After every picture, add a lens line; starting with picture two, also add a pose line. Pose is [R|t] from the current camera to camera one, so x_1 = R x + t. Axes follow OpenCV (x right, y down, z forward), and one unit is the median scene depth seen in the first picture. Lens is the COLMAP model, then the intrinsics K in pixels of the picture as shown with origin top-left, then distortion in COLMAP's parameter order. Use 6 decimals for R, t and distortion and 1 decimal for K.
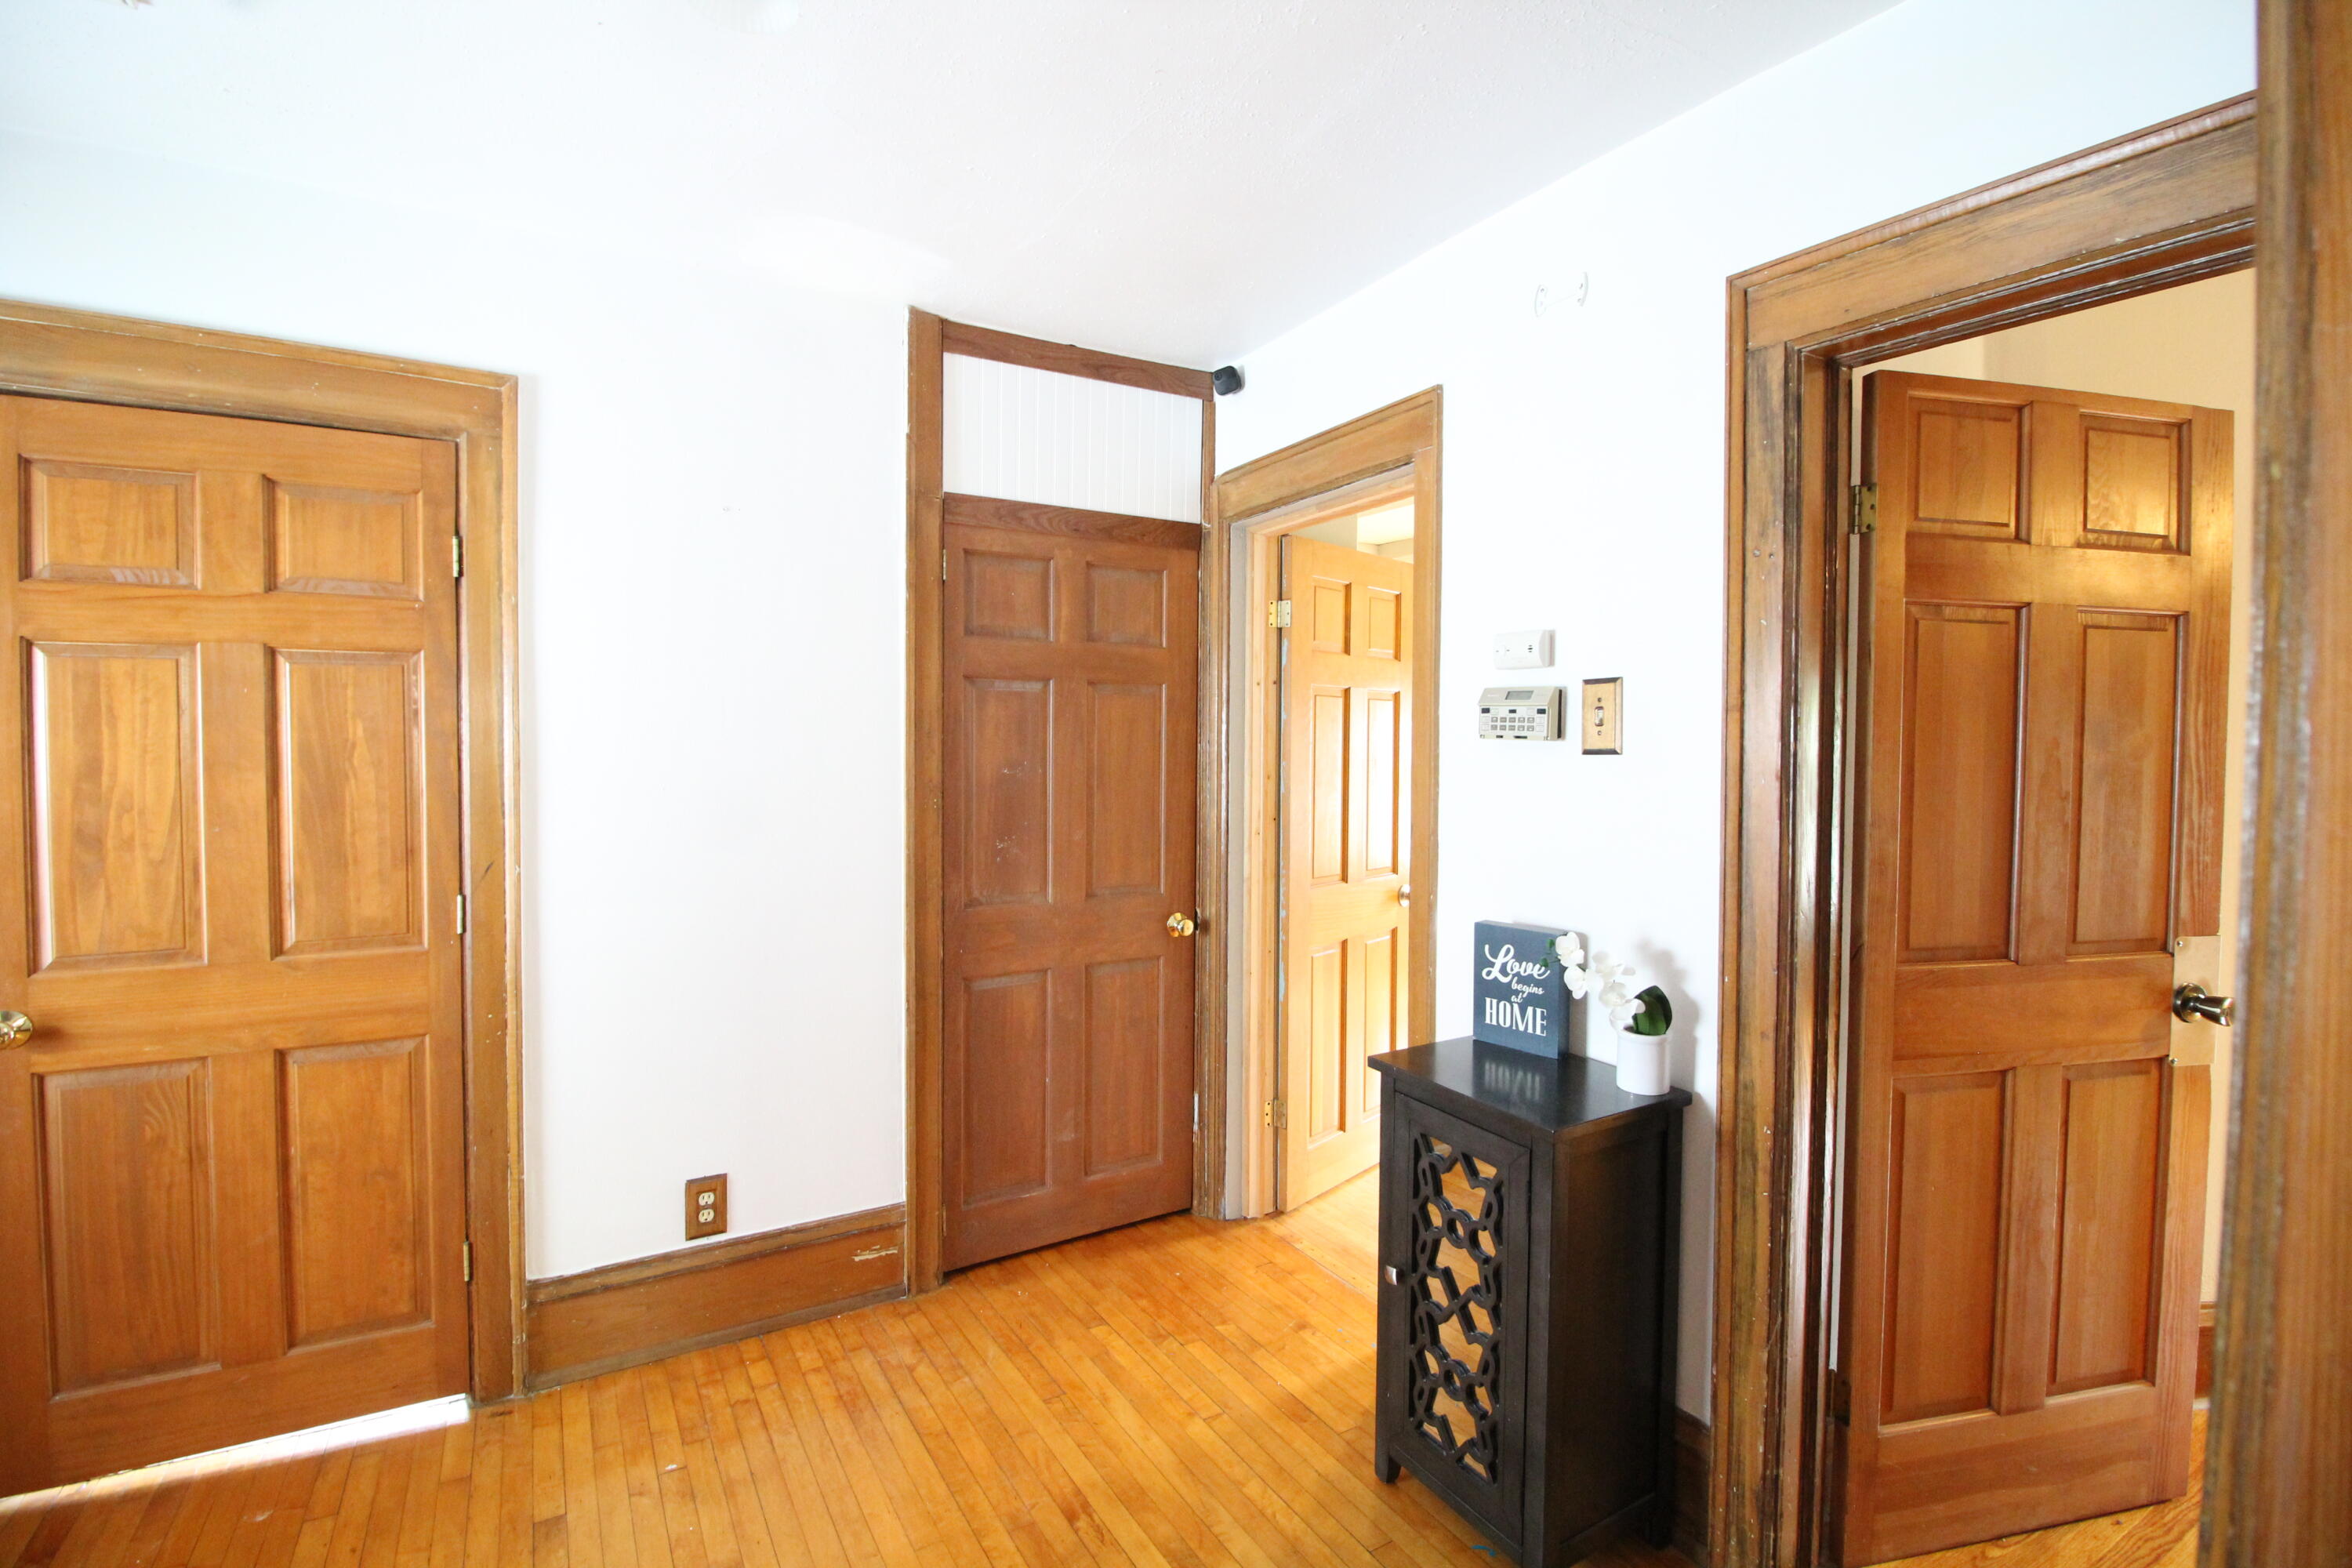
lens RADIAL K [[1080.9, 0, 1182.0], [0, 1080.9, 769.8], [0, 0, 1]] dist [-0.001338, -0.009983]
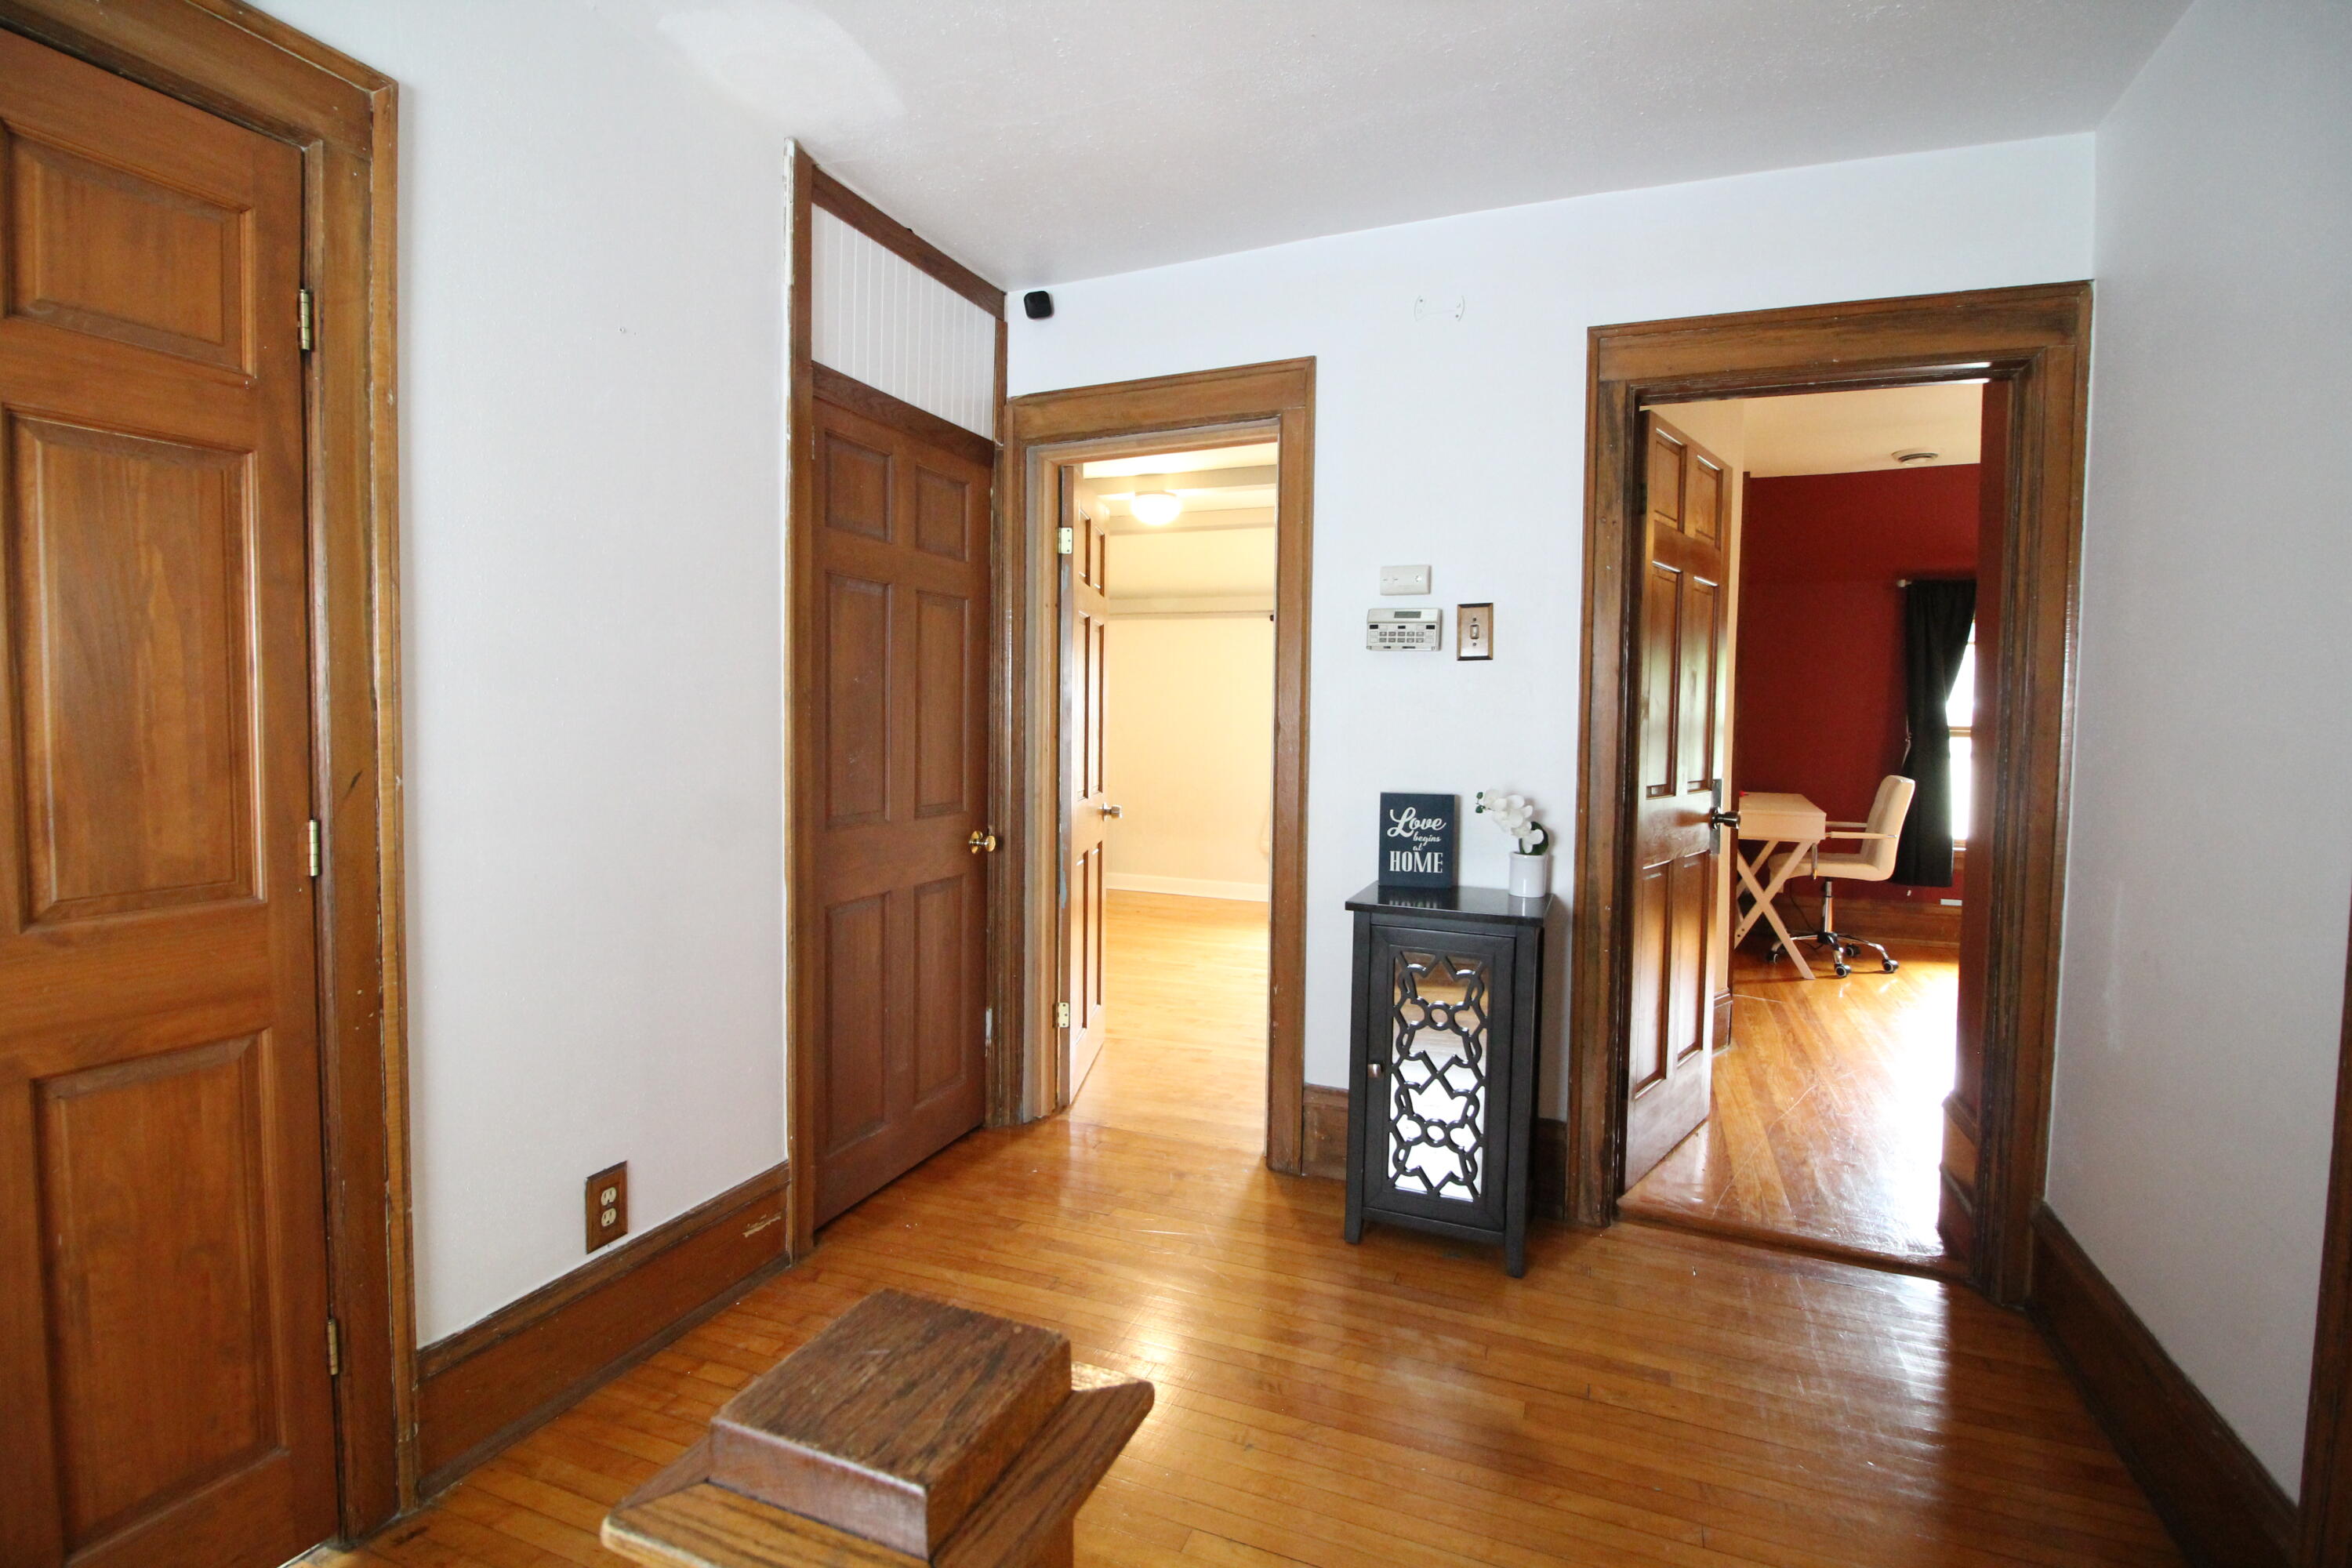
lens RADIAL K [[1080.9, 0, 1182.0], [0, 1080.9, 769.8], [0, 0, 1]] dist [-0.001338, -0.009983]
pose [[0.798469, -0.026313, 0.601461, -0.645310], [0.012290, 0.999549, 0.027413, 0.073043], [-0.601911, -0.014497, 0.798432, 0.124537]]
